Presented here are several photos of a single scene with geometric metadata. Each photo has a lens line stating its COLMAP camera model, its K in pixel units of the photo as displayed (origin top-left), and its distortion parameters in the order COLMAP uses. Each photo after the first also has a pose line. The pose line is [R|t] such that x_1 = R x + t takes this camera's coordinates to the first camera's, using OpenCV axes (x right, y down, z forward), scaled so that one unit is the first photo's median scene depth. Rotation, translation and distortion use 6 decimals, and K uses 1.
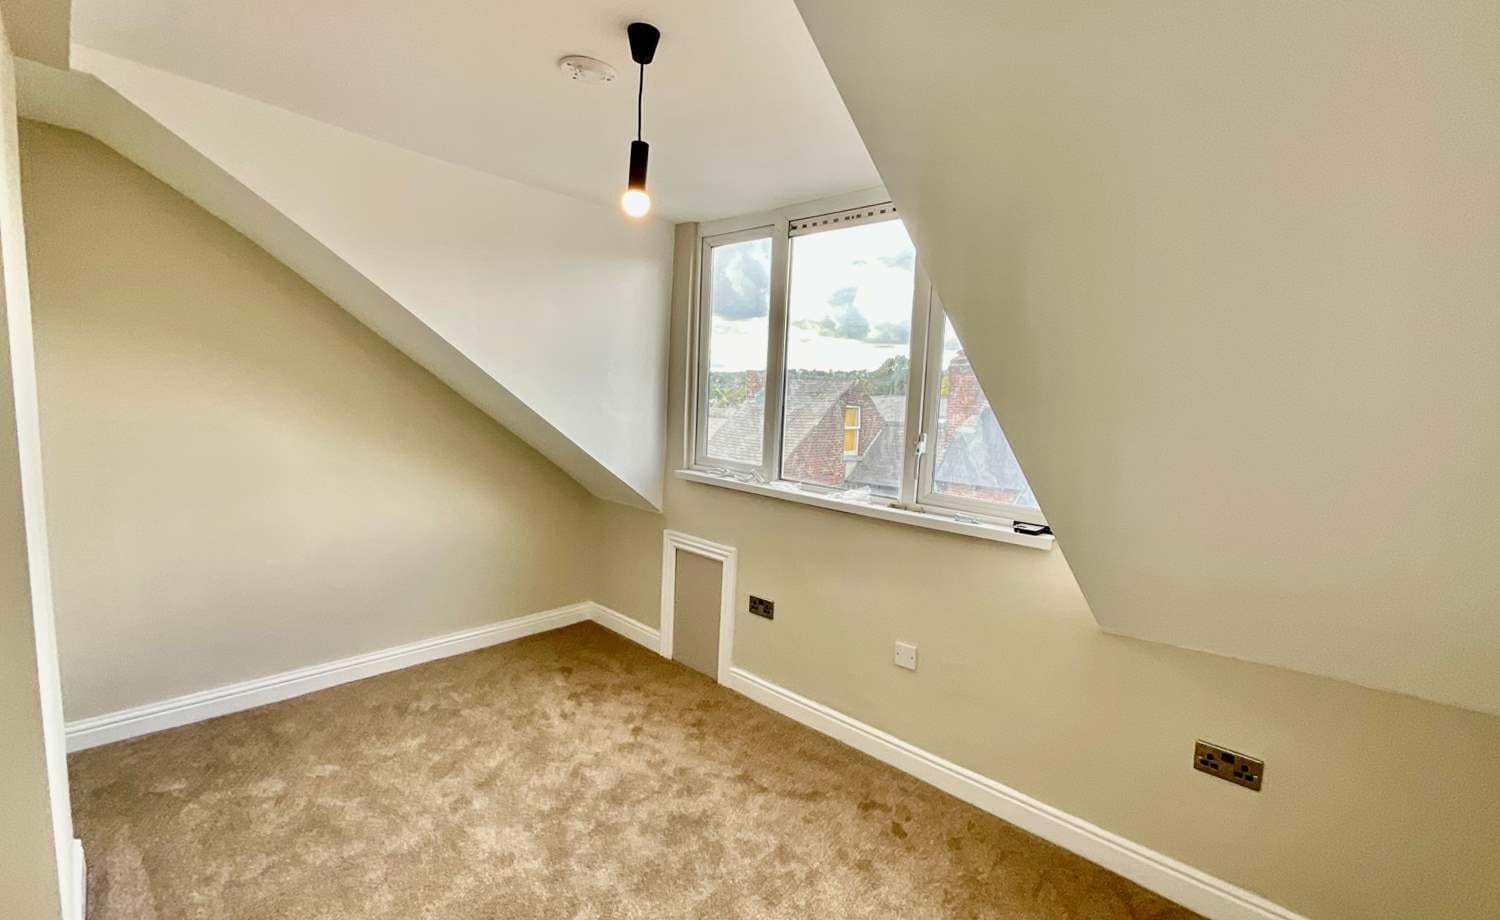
lens RADIAL K [[644.5, 0, 749.2], [0, 644.5, 450.8], [0, 0, 1]] dist [-0.000970, 0.000158]
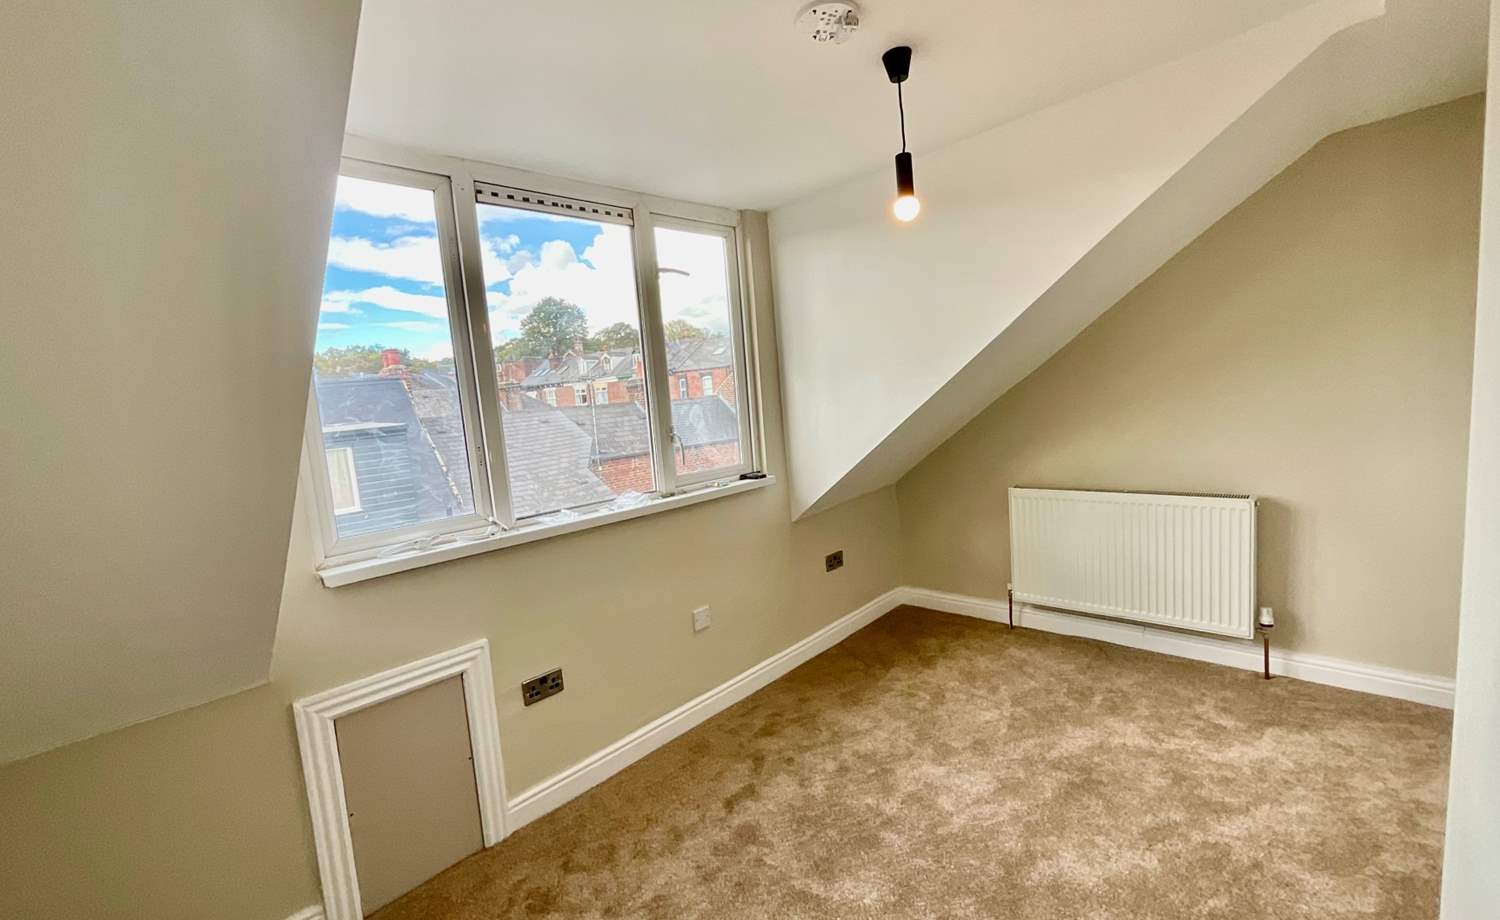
lens RADIAL K [[671.0, 0, 754.2], [0, 671.0, 465.9], [0, 0, 1]] dist [-0.000089, -0.000494]
pose [[-0.026761, -0.143194, 0.989333, -0.854064], [0.178423, 0.973111, 0.145672, -0.097069], [-0.983590, 0.180418, -0.000492, 0.818520]]
